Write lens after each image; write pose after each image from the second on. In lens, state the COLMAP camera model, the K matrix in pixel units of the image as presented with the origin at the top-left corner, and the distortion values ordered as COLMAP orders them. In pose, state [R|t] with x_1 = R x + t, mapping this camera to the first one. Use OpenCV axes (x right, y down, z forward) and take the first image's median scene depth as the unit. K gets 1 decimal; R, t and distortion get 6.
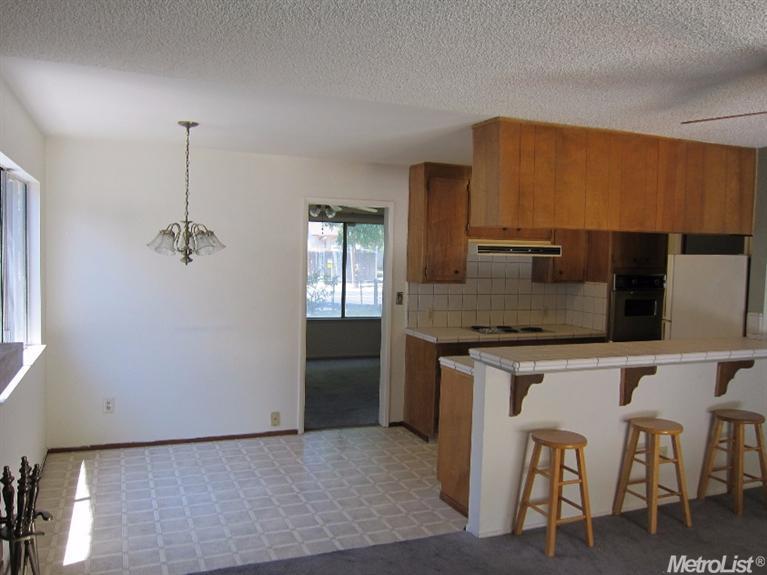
lens RADIAL K [[659.8, 0, 382.2], [0, 659.8, 289.6], [0, 0, 1]] dist [-0.024529, 0.009568]
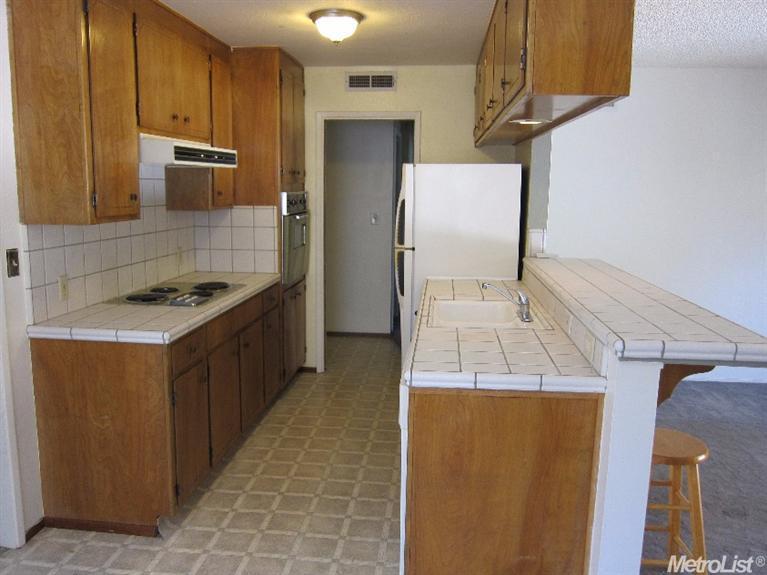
lens RADIAL K [[659.8, 0, 375.8], [0, 659.8, 287.6], [0, 0, 1]] dist [-0.024529, 0.009568]
pose [[0.487637, -0.154273, 0.859308, -0.236924], [0.054931, 0.987735, 0.146158, -0.021293], [-0.871316, -0.024069, 0.490131, 0.568027]]
